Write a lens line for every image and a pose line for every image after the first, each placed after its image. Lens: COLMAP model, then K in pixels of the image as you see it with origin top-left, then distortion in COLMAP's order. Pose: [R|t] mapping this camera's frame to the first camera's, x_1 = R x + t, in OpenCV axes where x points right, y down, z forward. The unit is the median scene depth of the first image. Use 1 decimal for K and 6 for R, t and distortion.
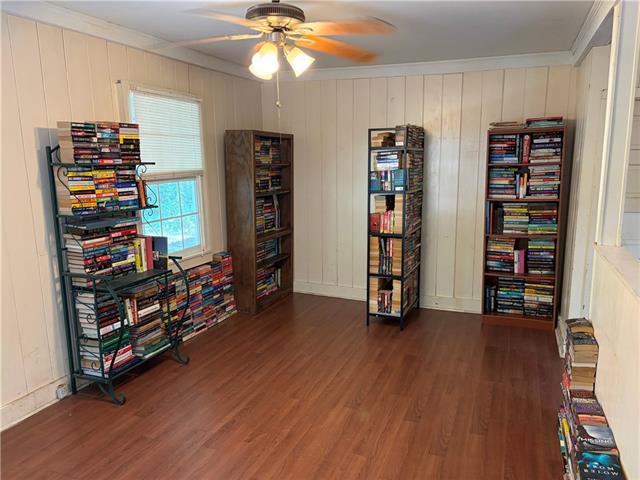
lens RADIAL K [[490.3, 0, 320.3], [0, 490.3, 241.4], [0, 0, 1]] dist [-0.055701, -0.001708]
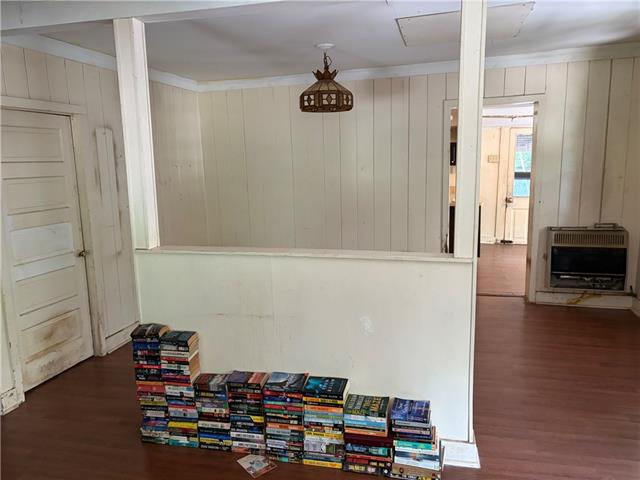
lens RADIAL K [[490.3, 0, 320.7], [0, 490.3, 241.1], [0, 0, 1]] dist [-0.055701, -0.001708]
pose [[-0.133687, -0.146015, 0.980208, -0.659849], [0.192157, 0.966496, 0.170180, -0.154486], [-0.972216, 0.211104, -0.101150, 0.950323]]
